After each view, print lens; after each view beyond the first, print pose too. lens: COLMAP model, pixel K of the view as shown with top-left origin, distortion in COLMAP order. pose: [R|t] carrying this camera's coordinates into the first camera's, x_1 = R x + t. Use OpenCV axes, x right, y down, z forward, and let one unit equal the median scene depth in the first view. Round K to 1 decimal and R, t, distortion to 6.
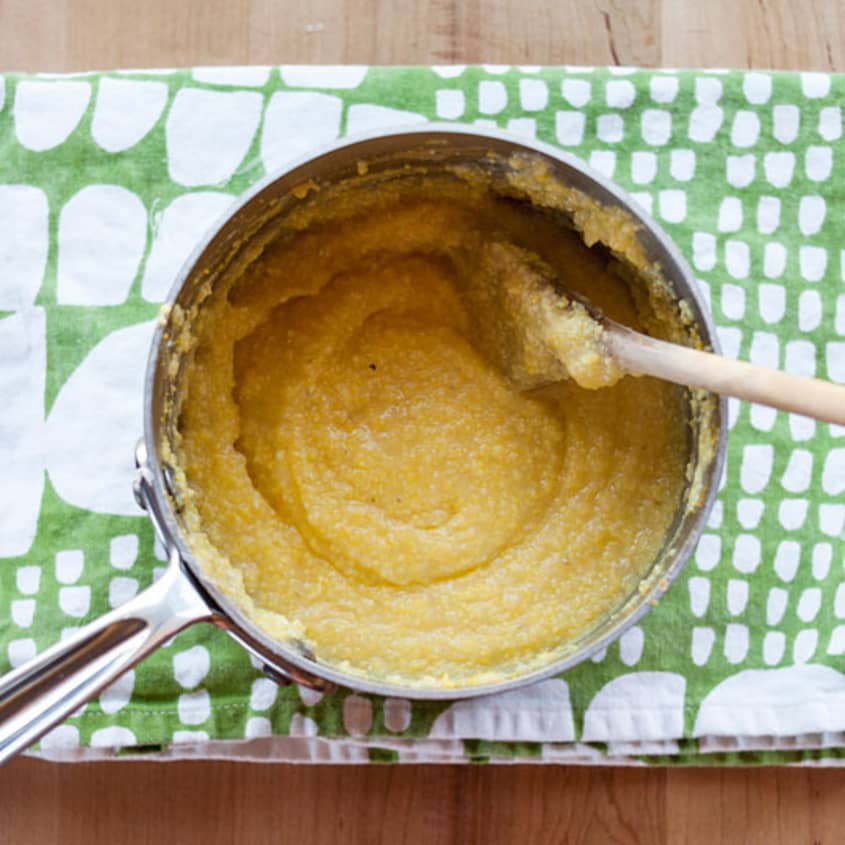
lens RADIAL K [[1928.0, 0, 461.6], [0, 1928.0, 404.2], [0, 0, 1]] dist [-0.093348, 0.000000]
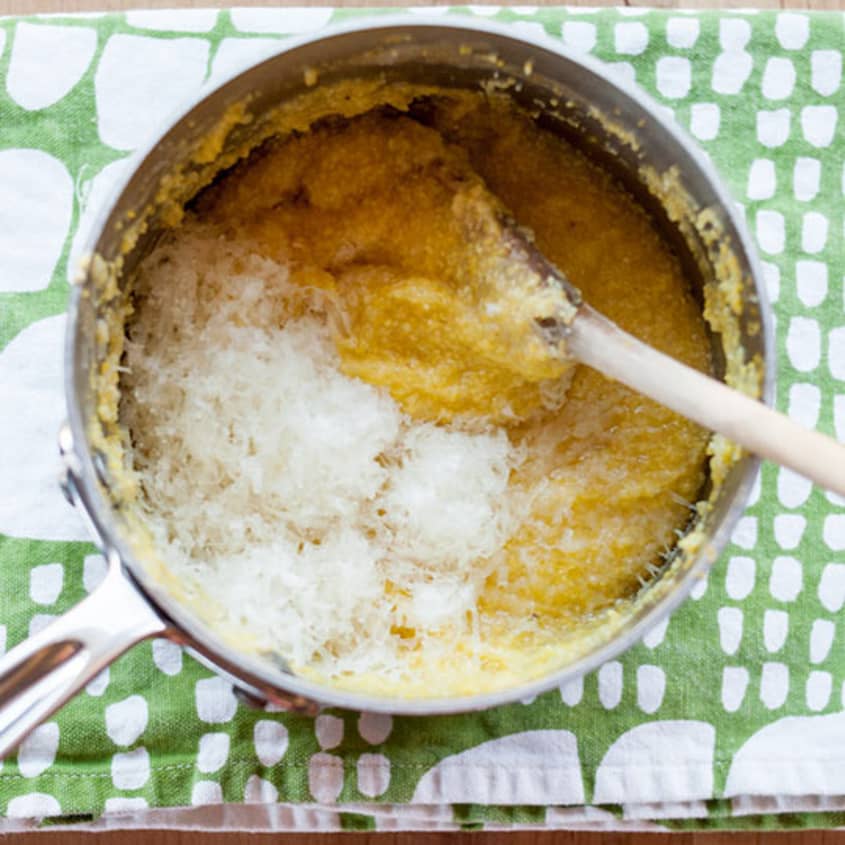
lens RADIAL K [[1928.0, 0, 460.5], [0, 1928.0, 425.0], [0, 0, 1]] dist [-0.093348, 0.000000]
pose [[0.999962, -0.008310, 0.002441, 0.003839], [0.008293, 0.999939, 0.007228, 0.002777], [-0.002501, -0.007207, 0.999971, 0.158440]]
